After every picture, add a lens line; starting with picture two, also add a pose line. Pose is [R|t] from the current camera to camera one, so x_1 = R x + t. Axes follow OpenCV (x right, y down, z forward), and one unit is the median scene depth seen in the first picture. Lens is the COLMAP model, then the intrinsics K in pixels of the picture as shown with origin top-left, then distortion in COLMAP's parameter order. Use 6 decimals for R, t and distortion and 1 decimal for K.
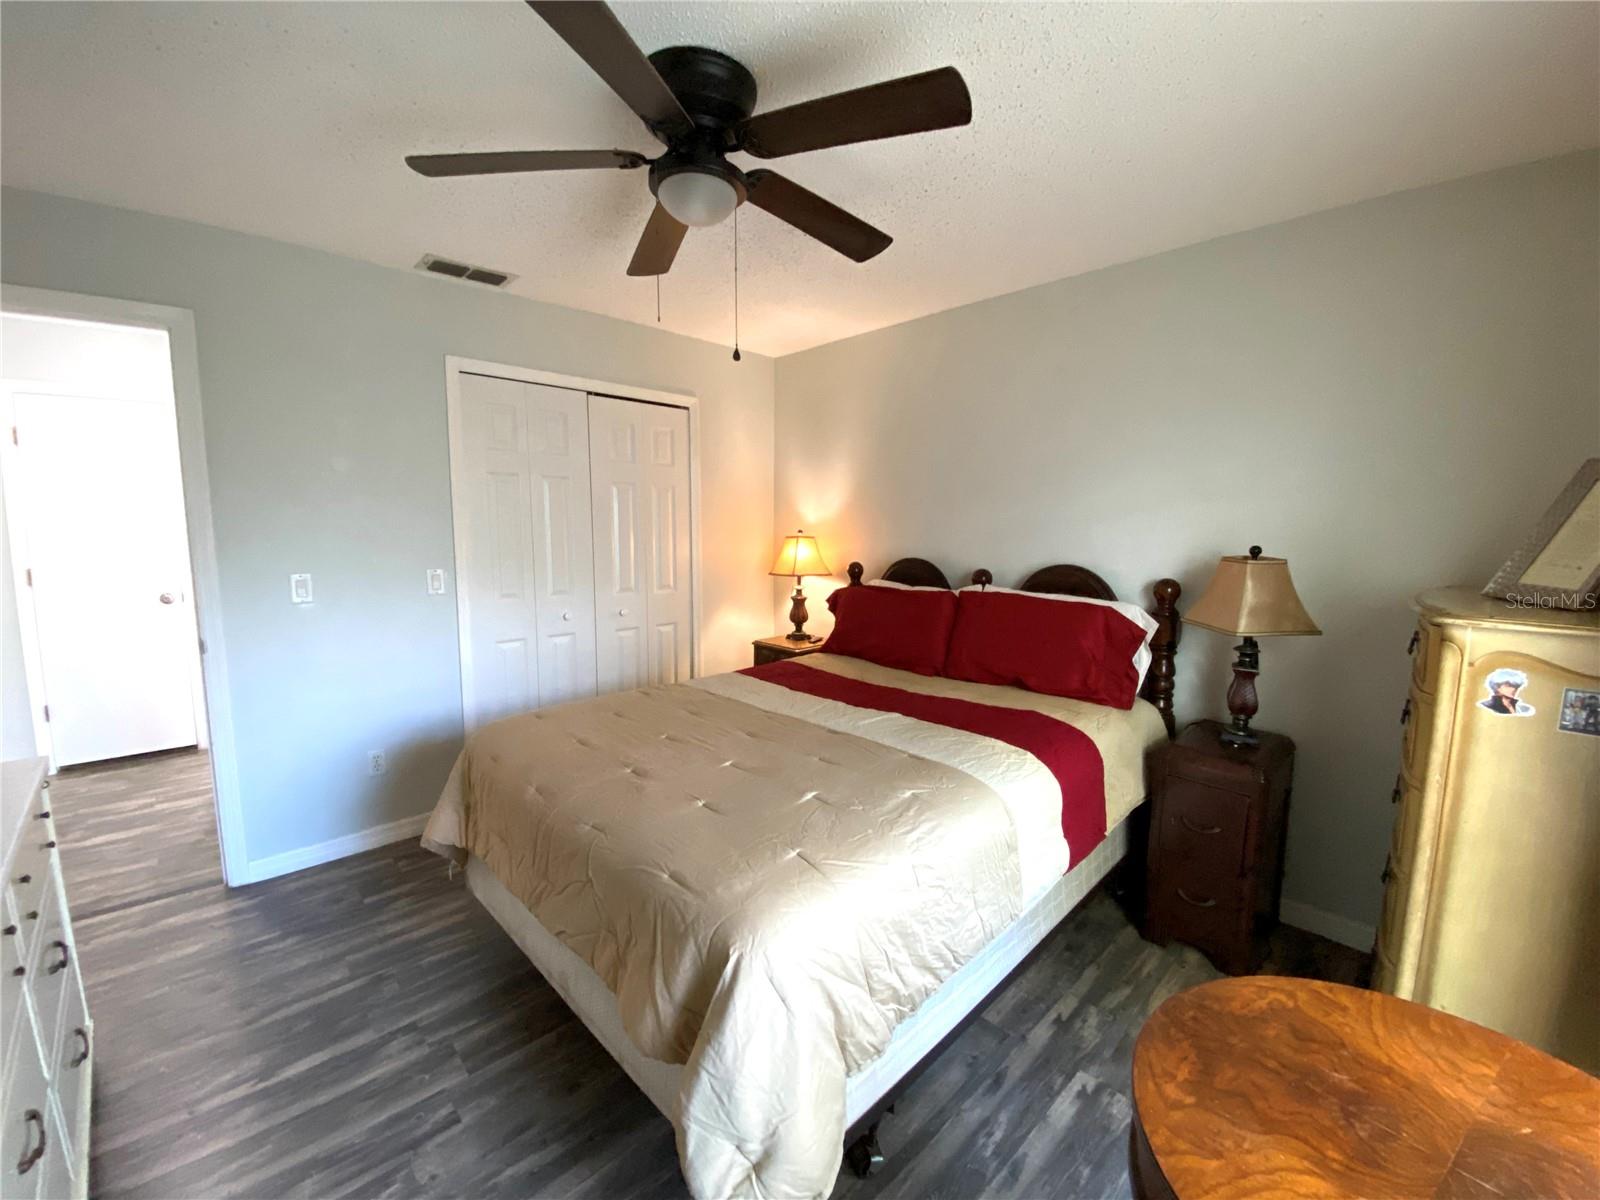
lens RADIAL K [[644.3, 0, 813.3], [0, 644.3, 602.6], [0, 0, 1]] dist [0.009510, -0.015229]
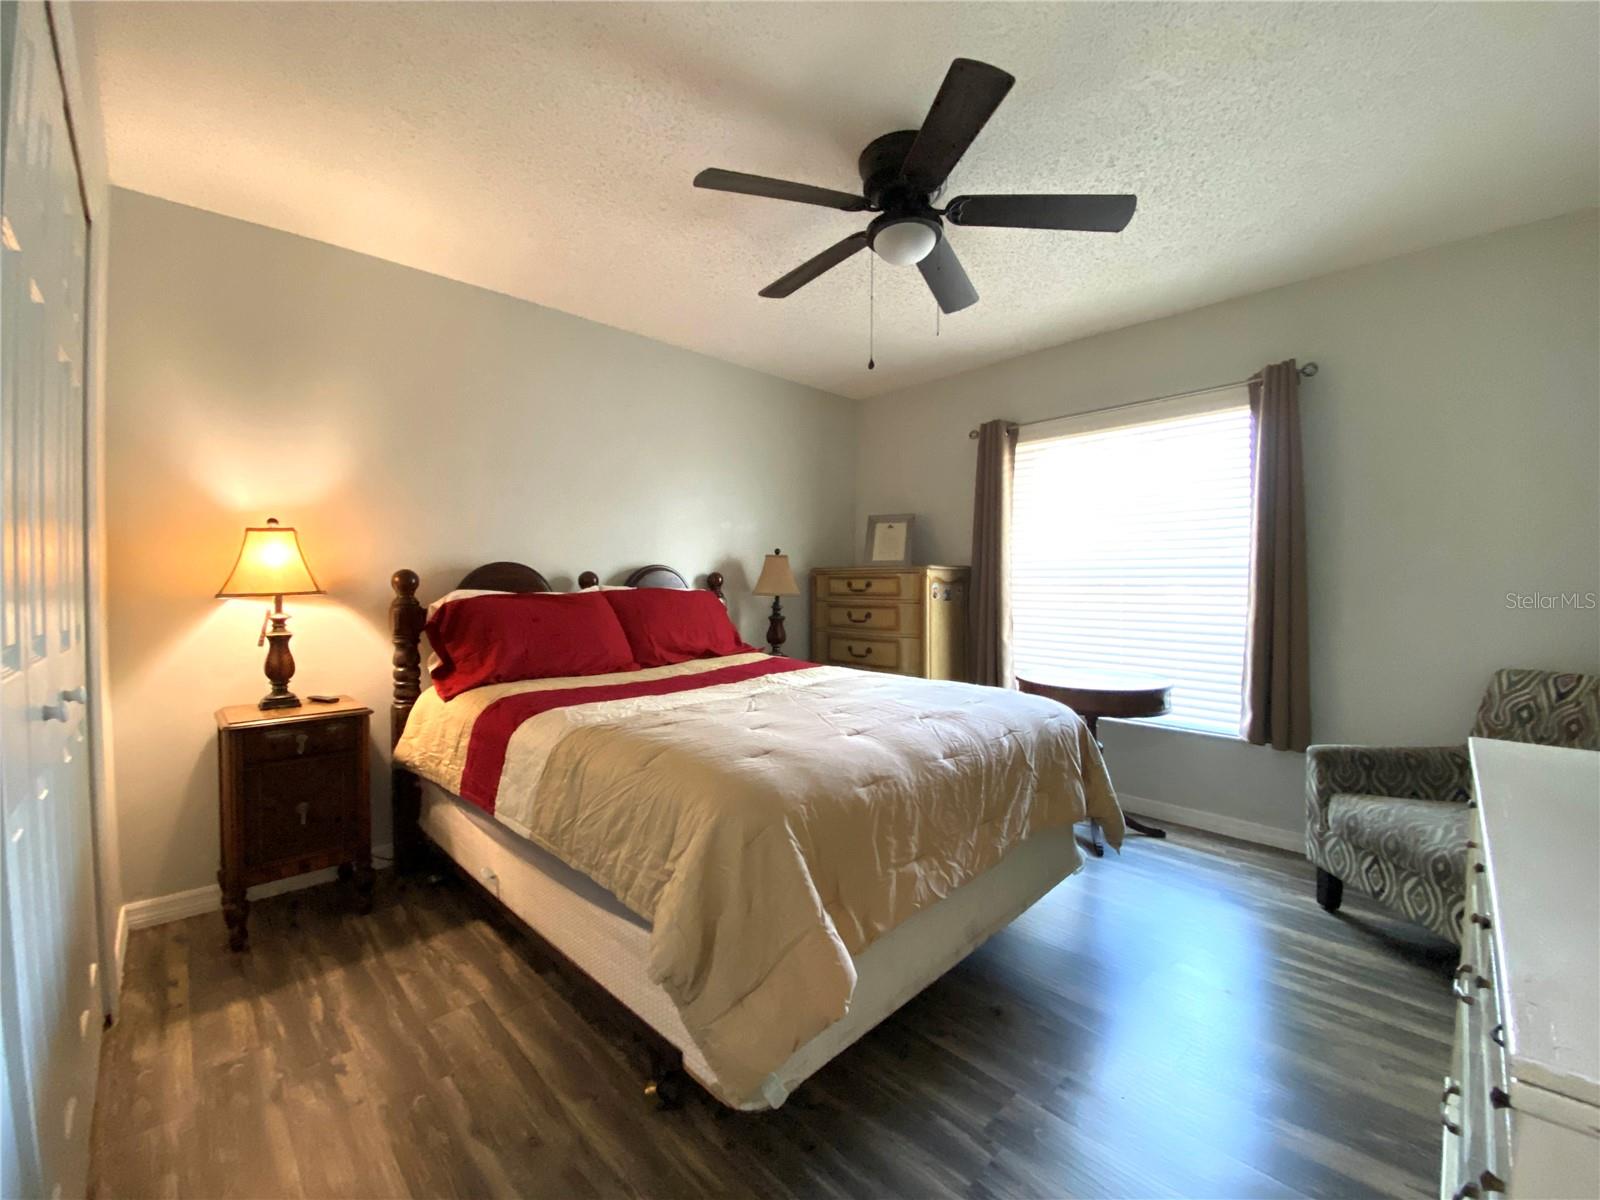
lens RADIAL K [[644.3, 0, 814.1], [0, 644.3, 600.5], [0, 0, 1]] dist [0.009510, -0.015229]
pose [[-0.014343, -0.033030, 0.999351, -0.912187], [0.127157, 0.991279, 0.034588, 0.004912], [-0.991779, 0.127571, -0.010018, 0.787388]]
